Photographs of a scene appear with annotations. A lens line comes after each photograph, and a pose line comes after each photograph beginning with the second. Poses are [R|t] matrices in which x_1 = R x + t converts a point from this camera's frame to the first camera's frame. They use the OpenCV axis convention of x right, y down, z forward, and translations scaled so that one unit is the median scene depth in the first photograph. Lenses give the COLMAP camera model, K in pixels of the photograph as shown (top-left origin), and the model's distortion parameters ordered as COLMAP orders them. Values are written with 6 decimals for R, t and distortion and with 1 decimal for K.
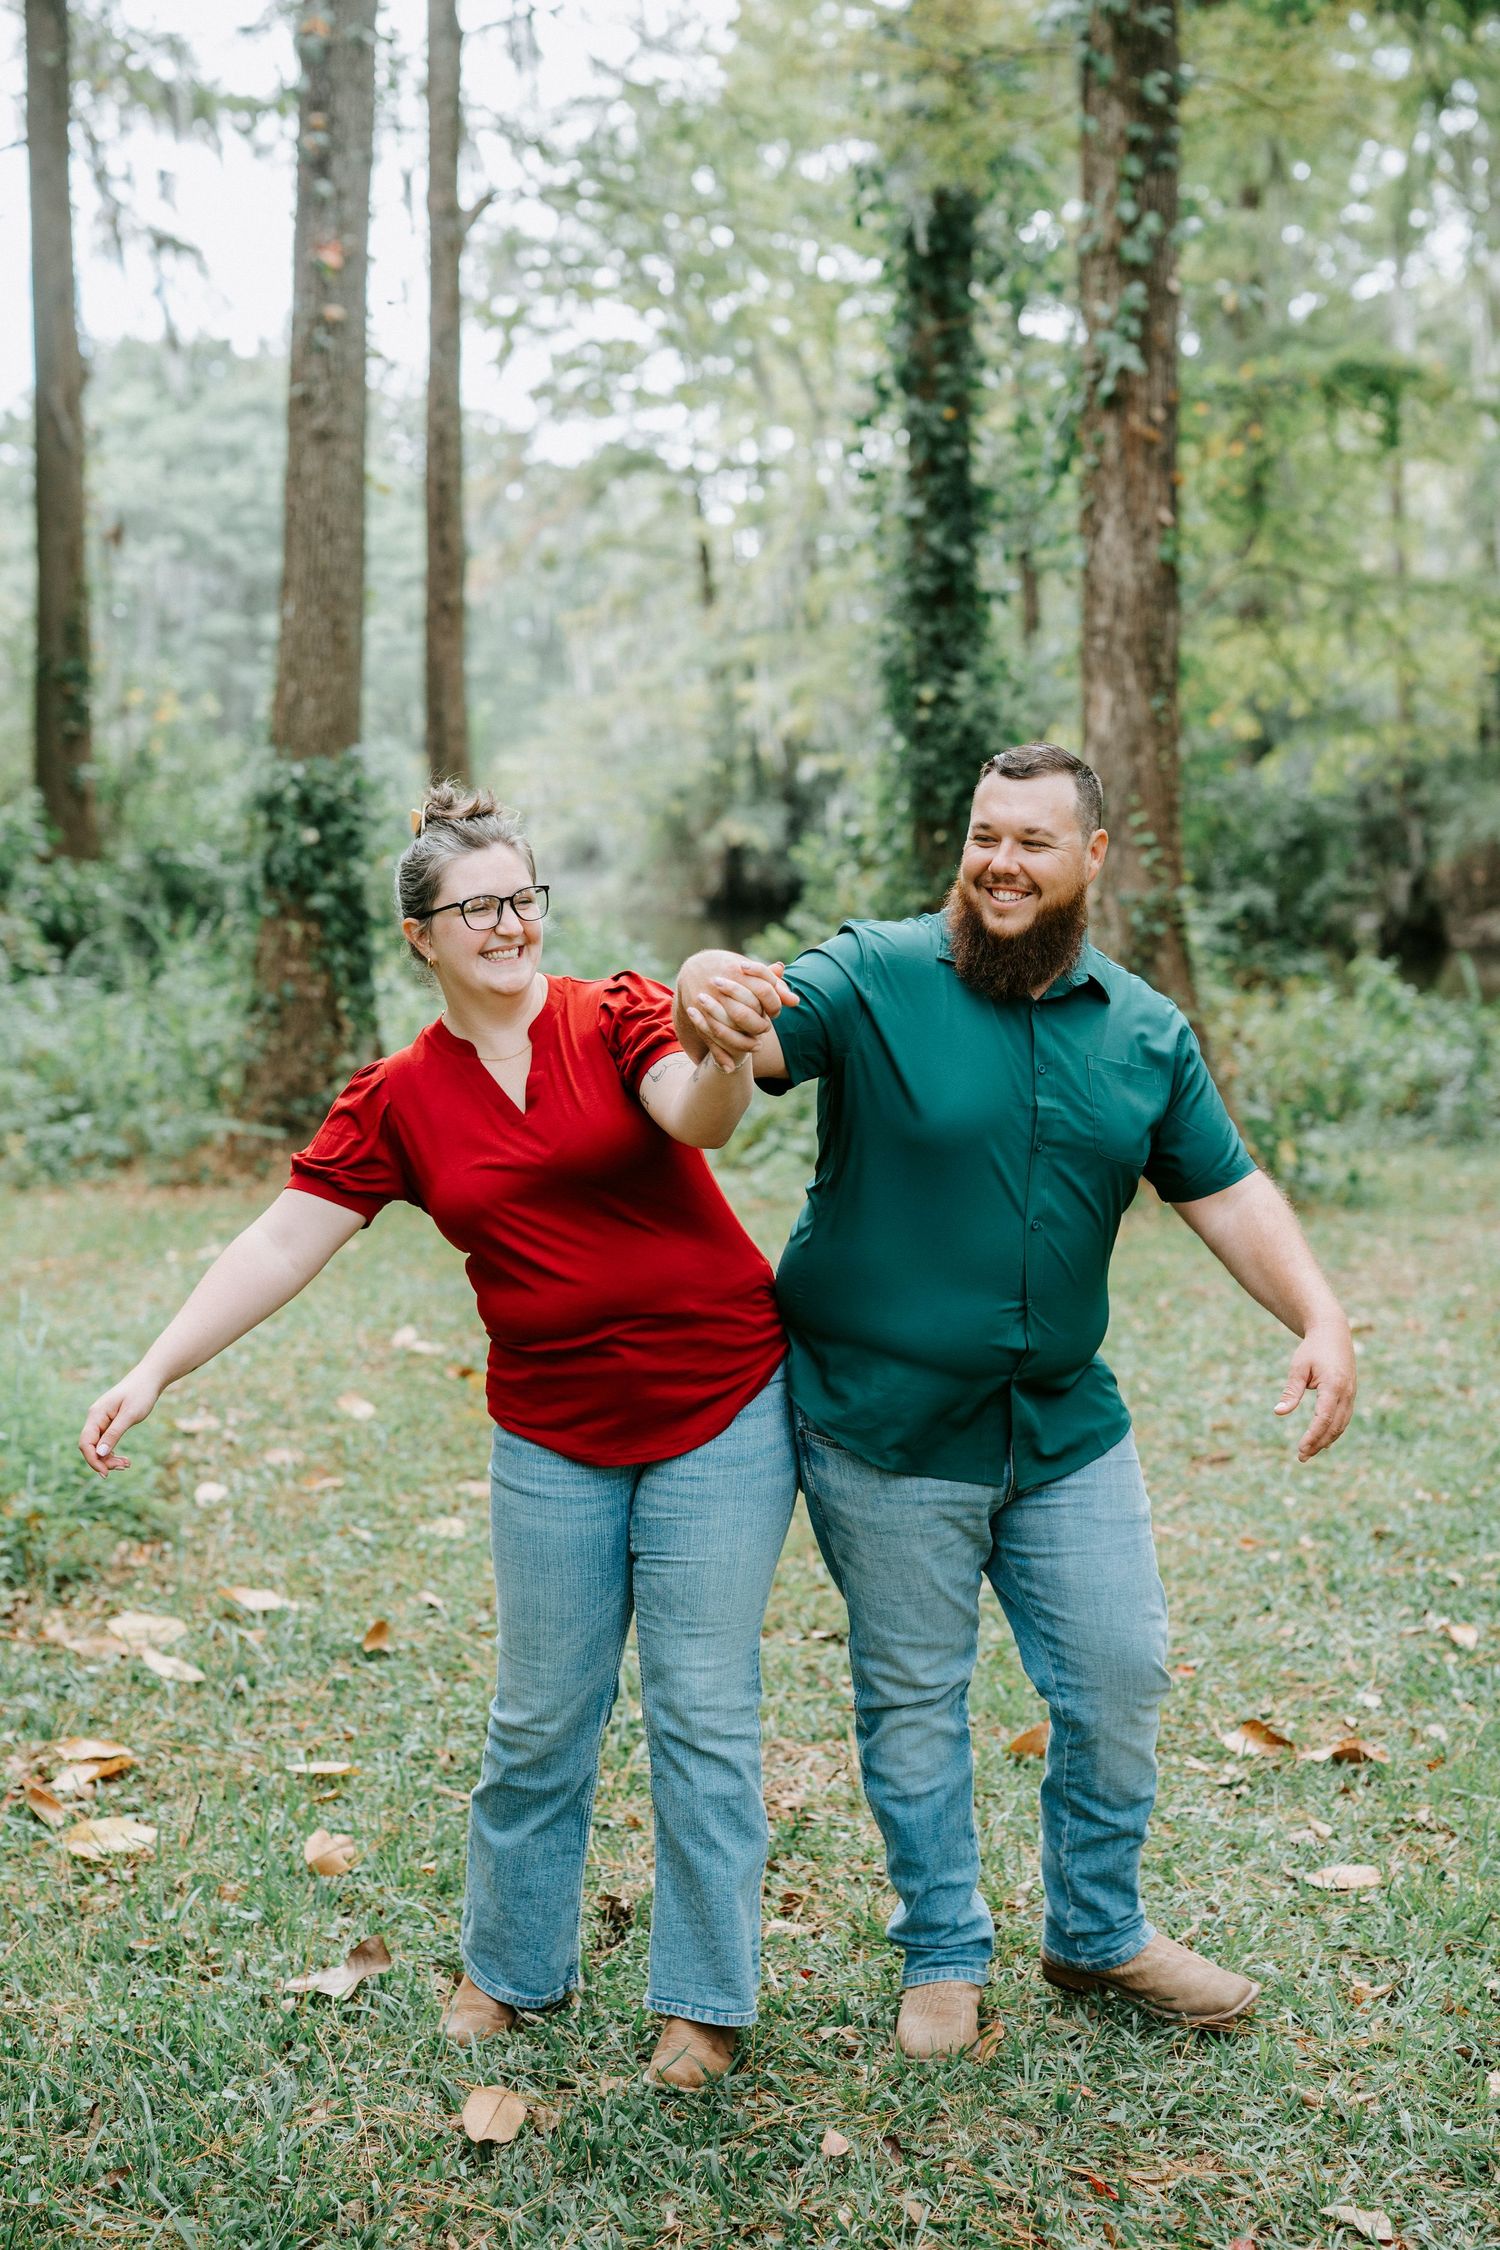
lens RADIAL K [[3229.2, 0, 750.0], [0, 3229.2, 1125.0], [0, 0, 1]] dist [0.003362, 0.081764]
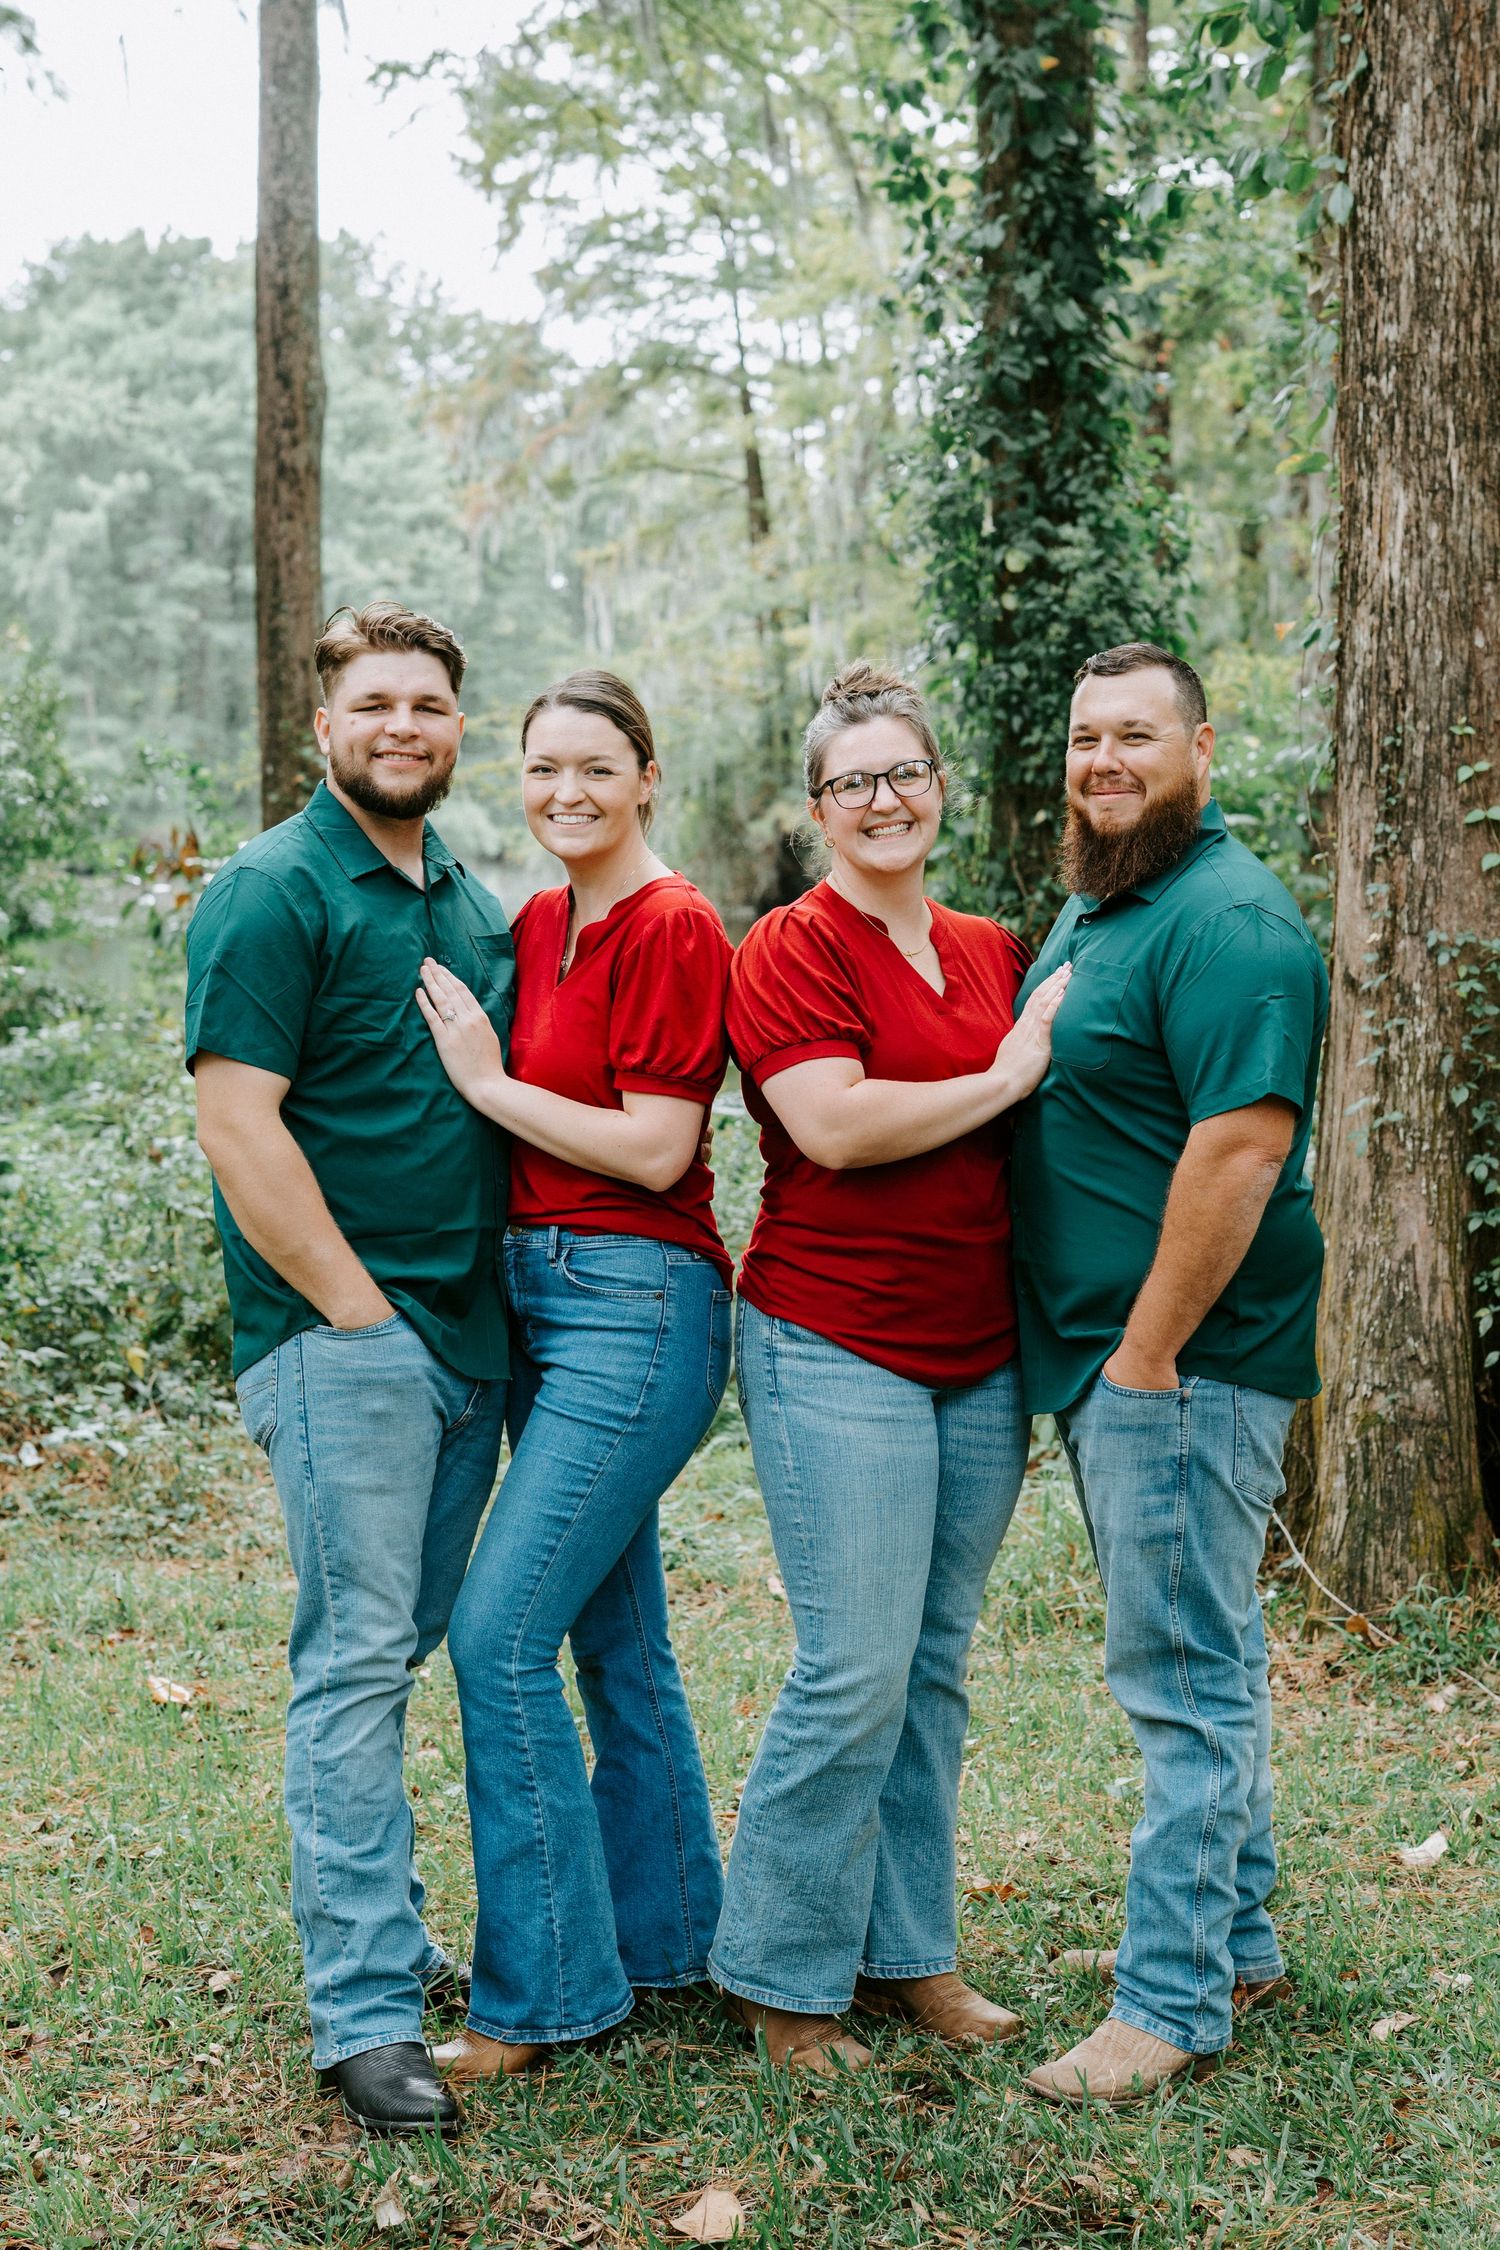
lens RADIAL K [[3819.1, 0, 743.6], [0, 3819.1, 1029.8], [0, 0, 1]] dist [-0.012929, 0.202900]
pose [[0.999773, -0.000904, -0.021303, 0.015264], [0.000145, 0.999366, -0.035593, -0.020359], [0.021321, 0.035582, 0.999139, 0.239162]]
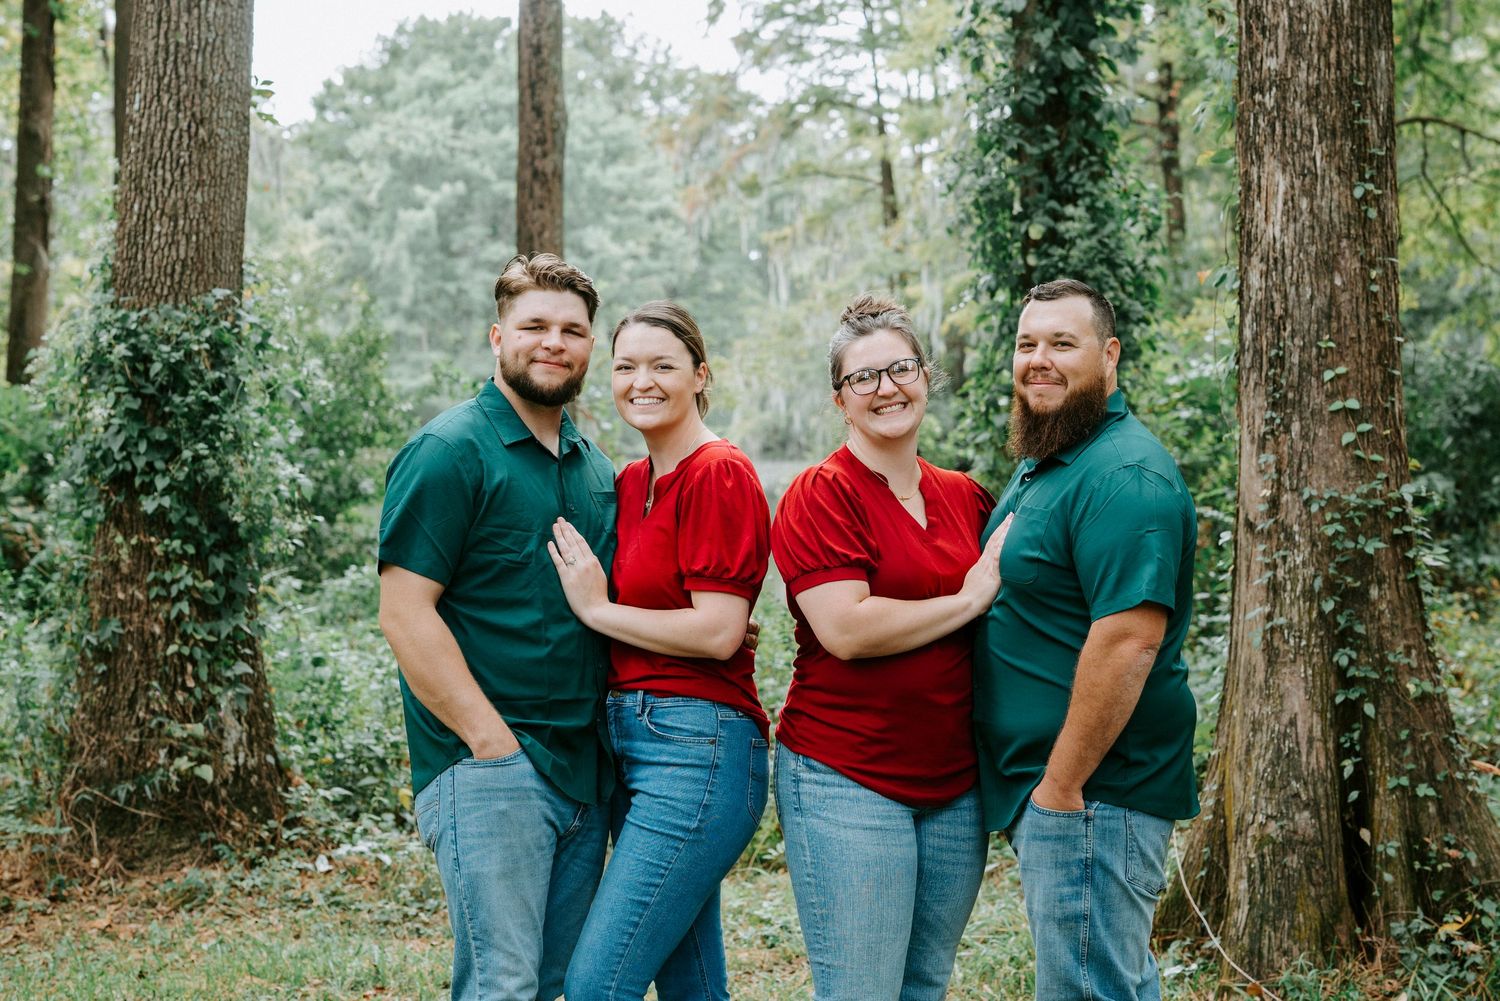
lens RADIAL K [[2705.1, 0, 755.5], [0, 2705.1, 419.1], [0, 0, 1]] dist [0.010826, 0.009925]
pose [[0.997602, -0.005212, -0.069022, 0.022471], [-0.001132, 0.995800, -0.091553, -0.019167], [0.069209, 0.091412, 0.993405, 0.239847]]
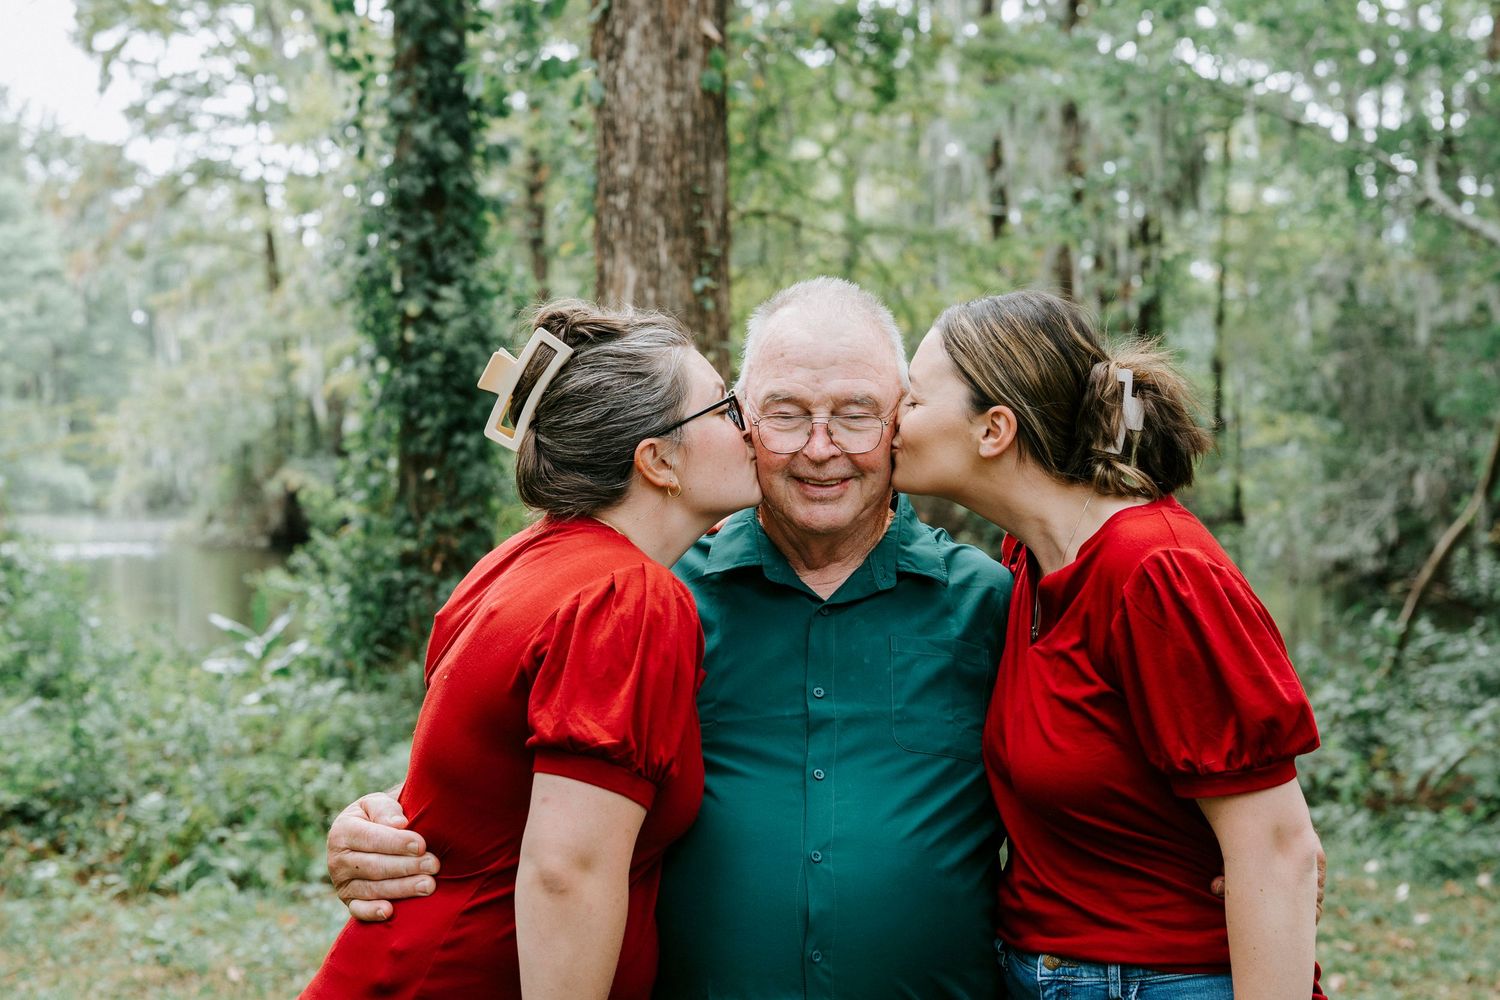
lens RADIAL K [[2546.1, 0, 711.2], [0, 2546.1, 488.7], [0, 0, 1]] dist [-0.012929, 0.202900]
pose [[0.988472, 0.003776, 0.151359, 0.021668], [0.009448, 0.996203, -0.086548, -0.018295], [-0.151111, 0.086980, 0.984683, 0.226245]]
